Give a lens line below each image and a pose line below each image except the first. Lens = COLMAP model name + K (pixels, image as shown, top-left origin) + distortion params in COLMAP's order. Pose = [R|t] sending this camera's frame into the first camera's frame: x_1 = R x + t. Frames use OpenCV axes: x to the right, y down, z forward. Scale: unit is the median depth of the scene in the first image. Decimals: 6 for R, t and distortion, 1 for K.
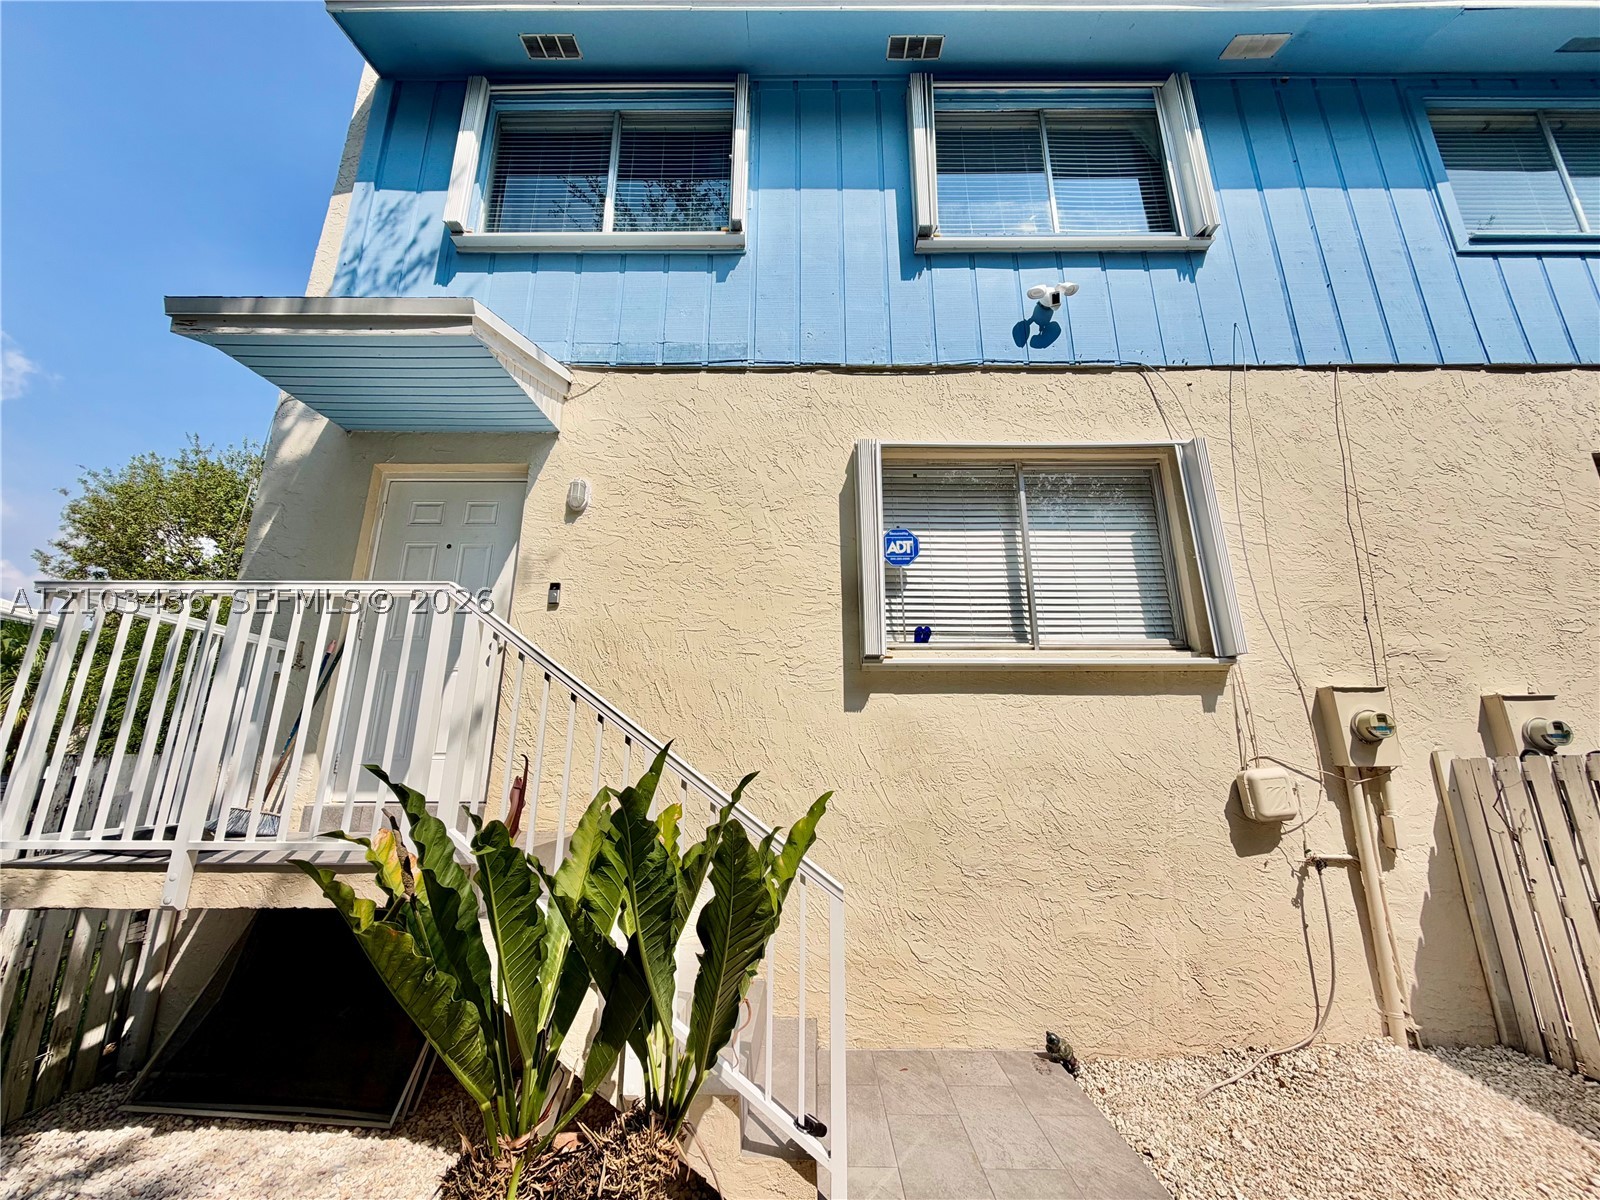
lens RADIAL K [[636.9, 0, 795.9], [0, 636.9, 601.5], [0, 0, 1]] dist [-0.000444, 0.000161]
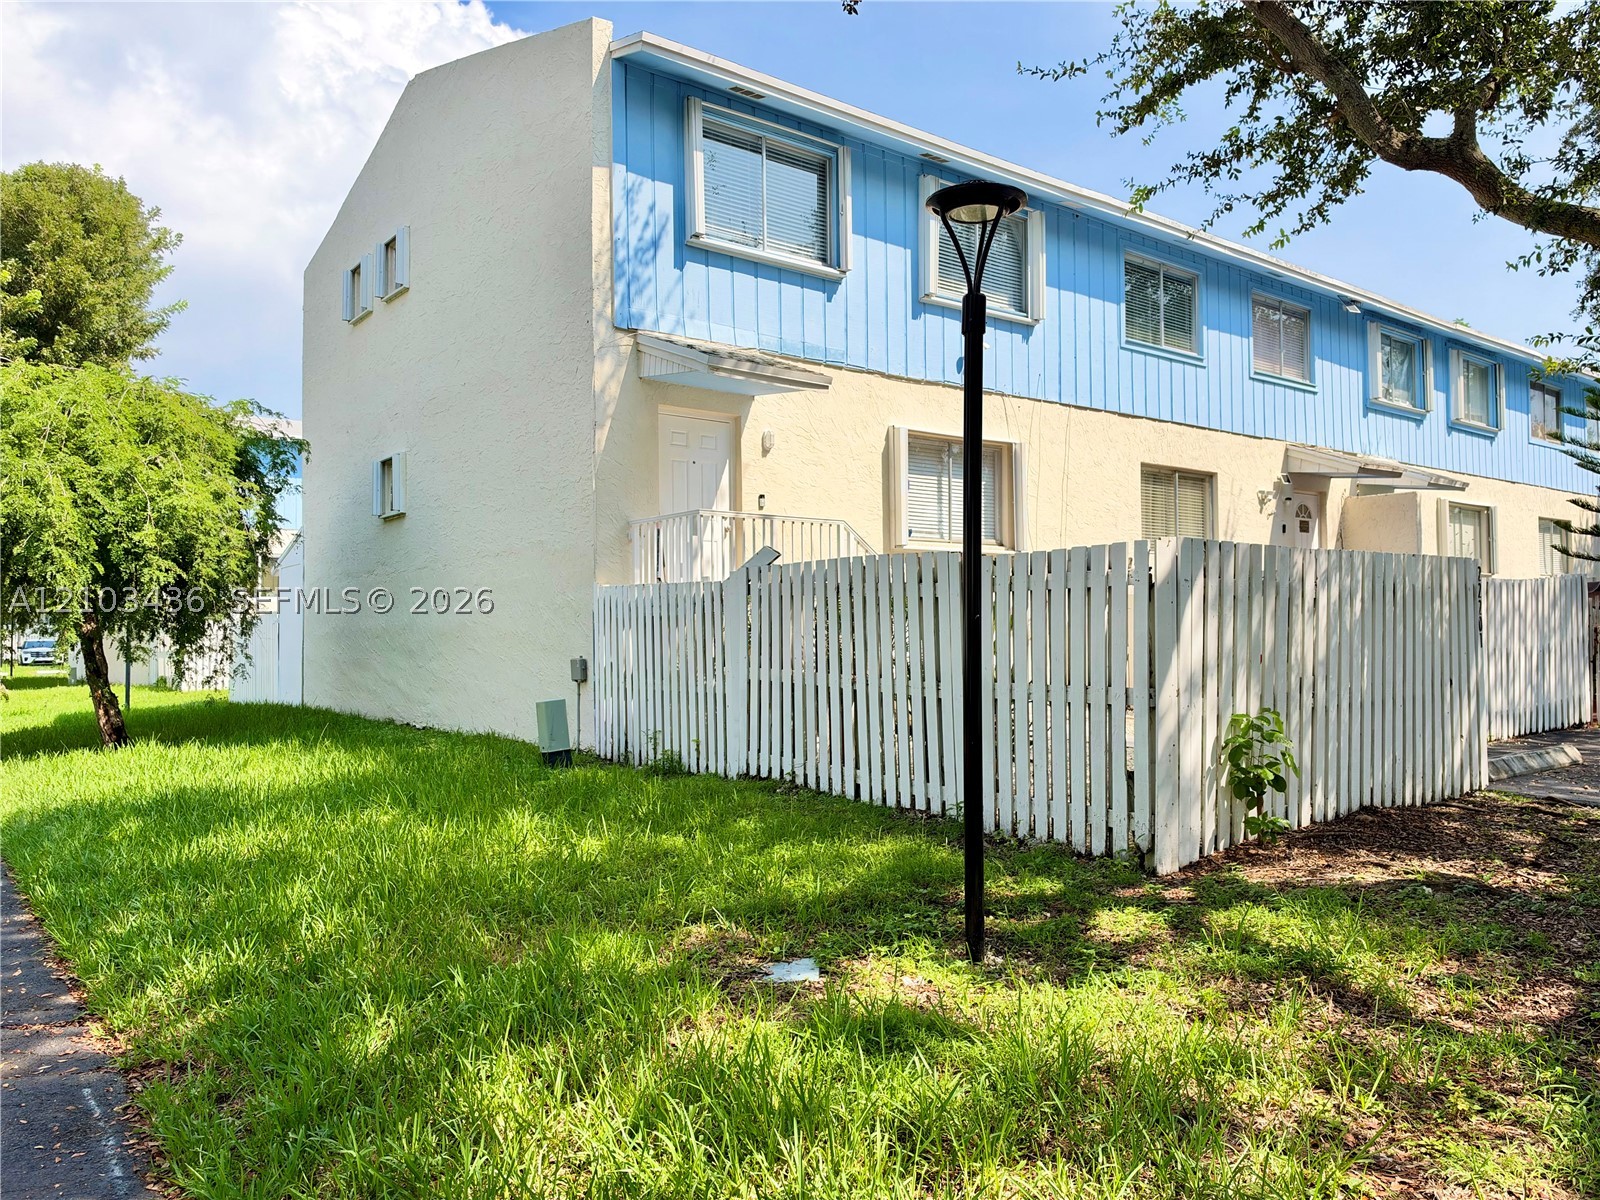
lens RADIAL K [[1143.7, 0, 788.0], [0, 1143.7, 632.8], [0, 0, 1]] dist [0.042816, -0.007418]
pose [[0.794457, -0.008463, 0.607261, -2.310004], [-0.147175, 0.967415, 0.206027, -0.331040], [-0.589218, -0.253053, 0.767324, -1.598761]]
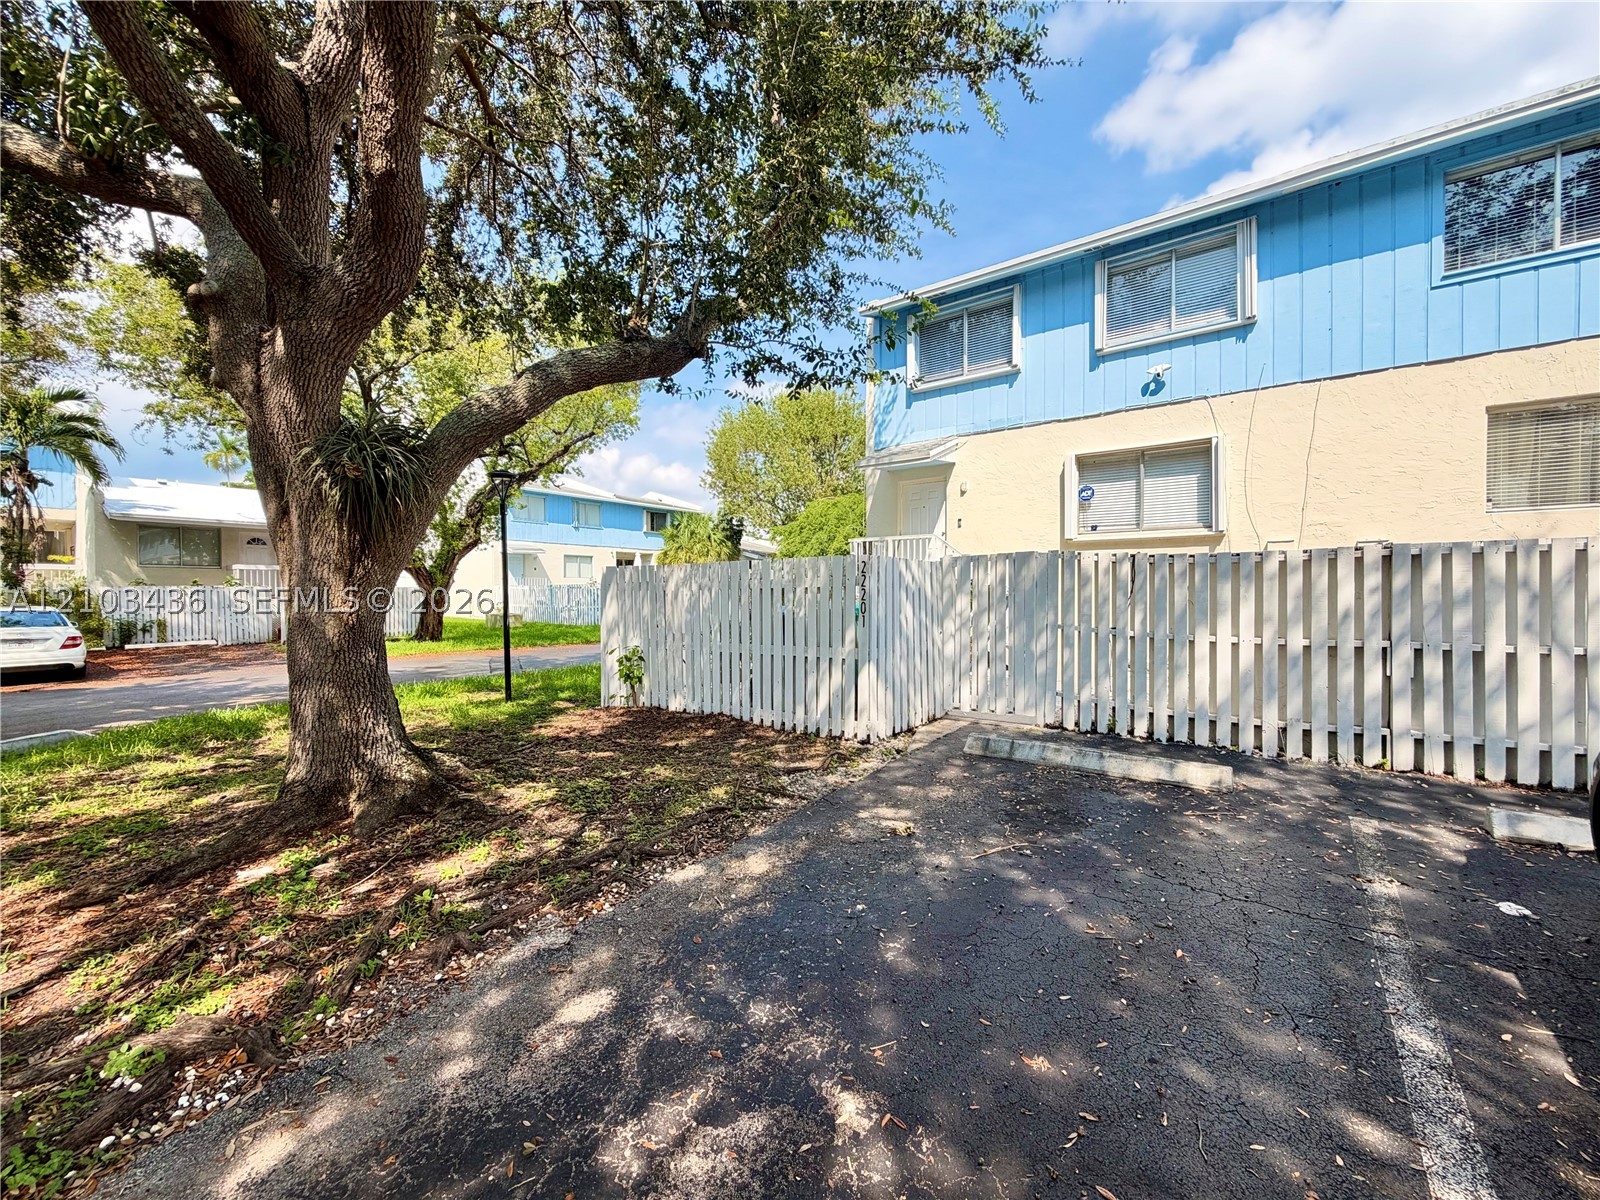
lens RADIAL K [[636.9, 0, 792.5], [0, 636.9, 598.9], [0, 0, 1]] dist [-0.000444, 0.000161]
pose [[0.803118, 0.002355, -0.595816, 0.804493], [0.159616, 0.962591, 0.218955, -0.464401], [0.574042, -0.270948, 0.772698, -1.932563]]
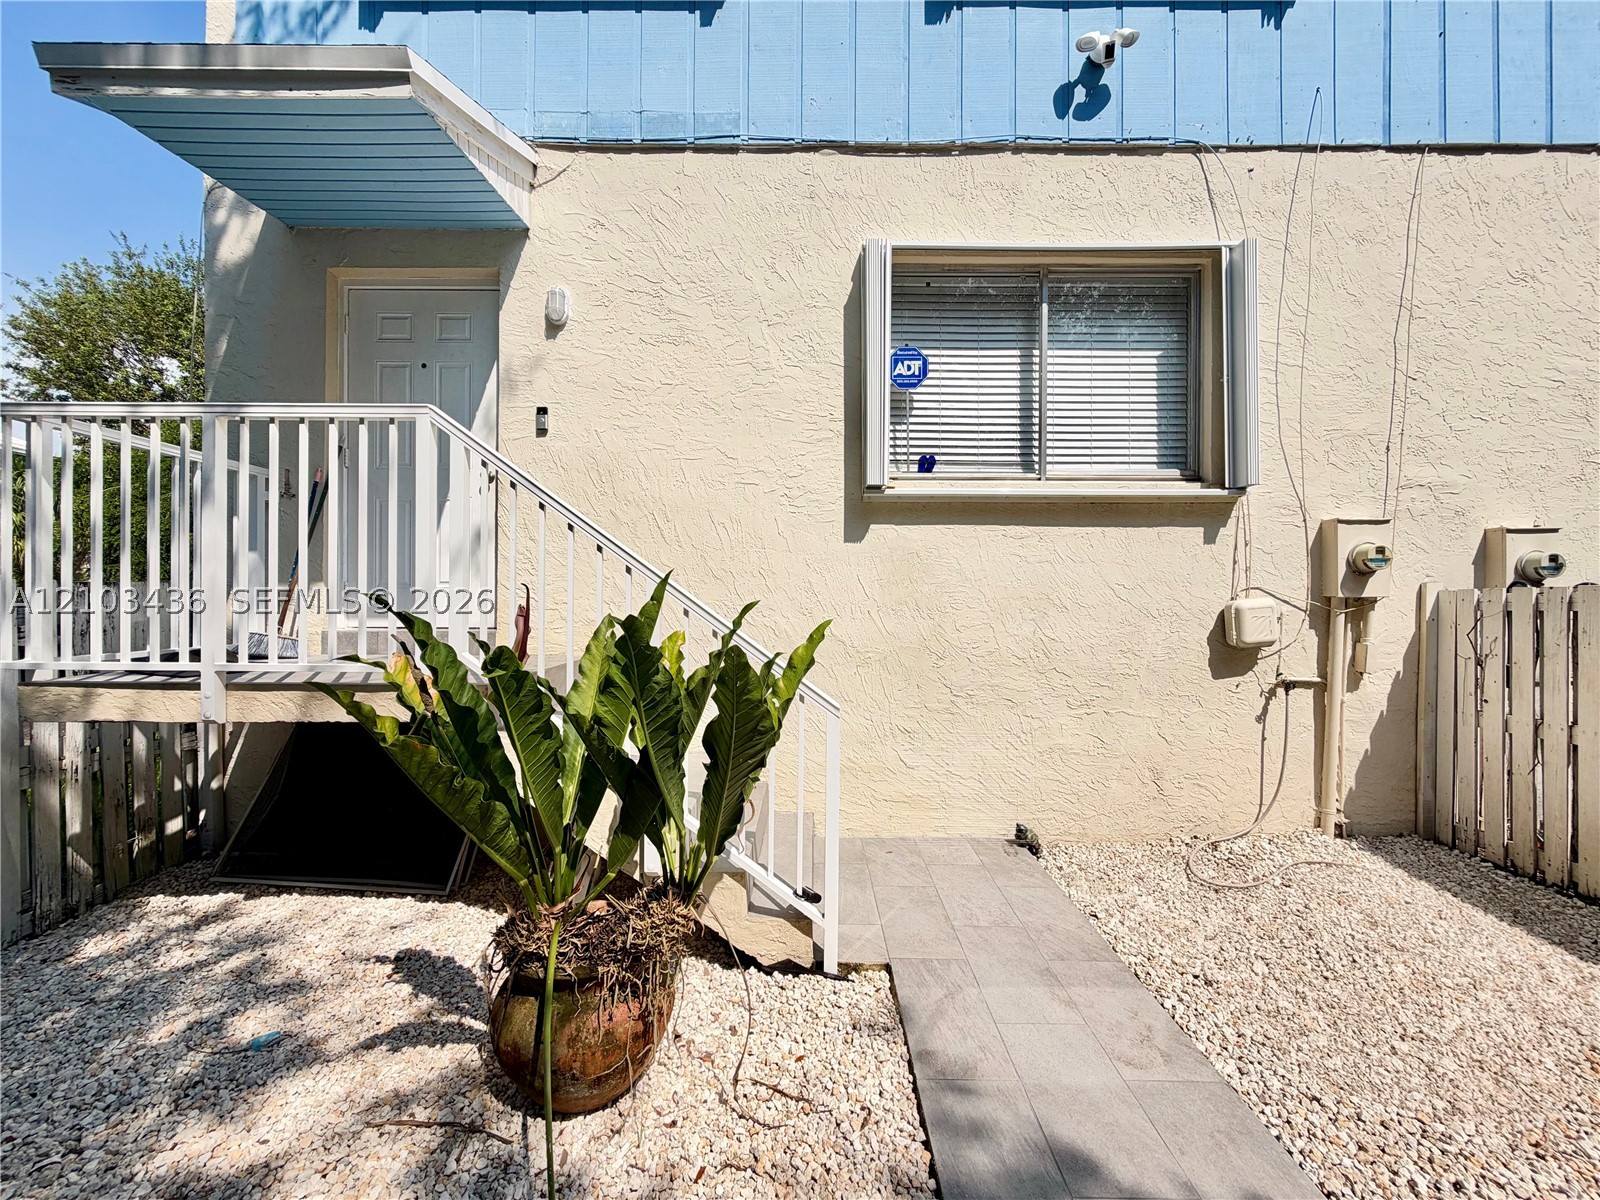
lens RADIAL K [[636.9, 0, 795.8], [0, 636.9, 603.0], [0, 0, 1]] dist [-0.000444, 0.000161]
pose [[0.999996, 0.002817, 0.000935, -0.000379], [-0.002963, 0.964988, 0.262277, 0.002620], [-0.000164, -0.262278, 0.964992, 0.010605]]
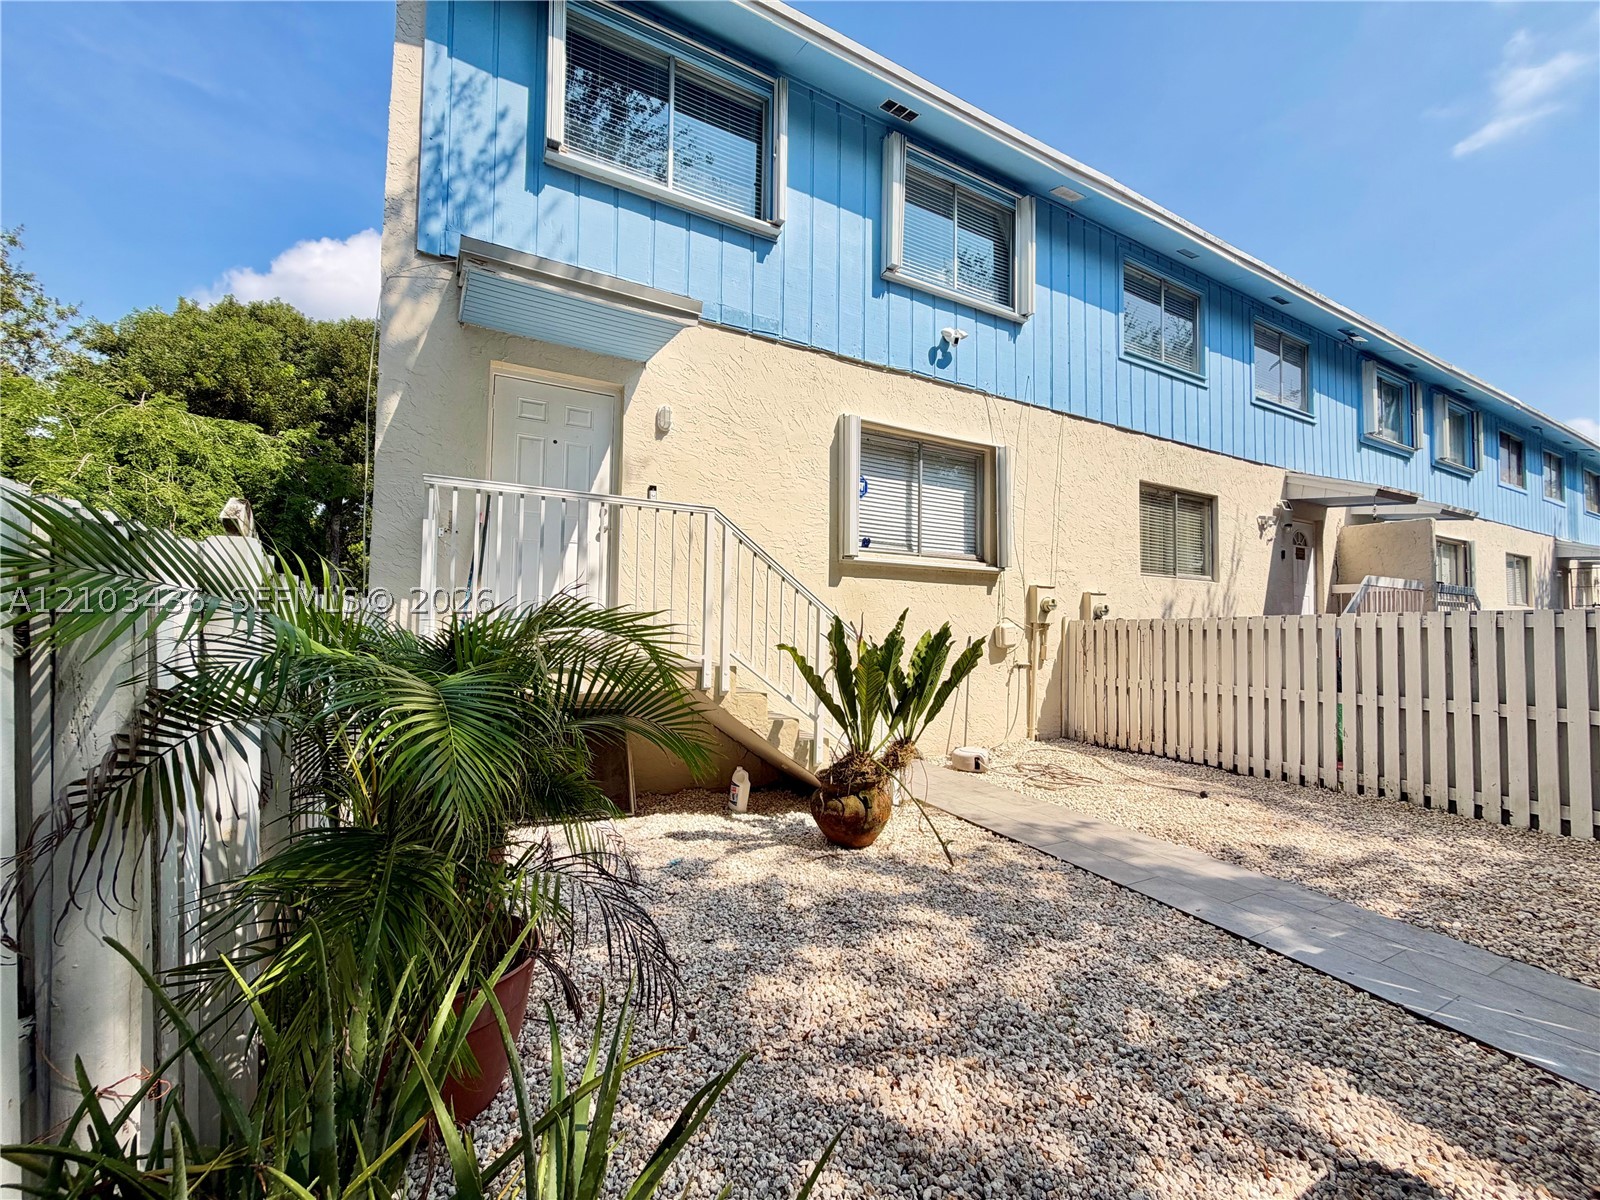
lens RADIAL K [[636.9, 0, 798.2], [0, 636.9, 601.9], [0, 0, 1]] dist [-0.000444, 0.000161]
pose [[0.877948, 0.031847, 0.477696, -0.781262], [-0.139531, 0.971490, 0.191673, -0.095895], [-0.457973, -0.234932, 0.857361, -0.402319]]
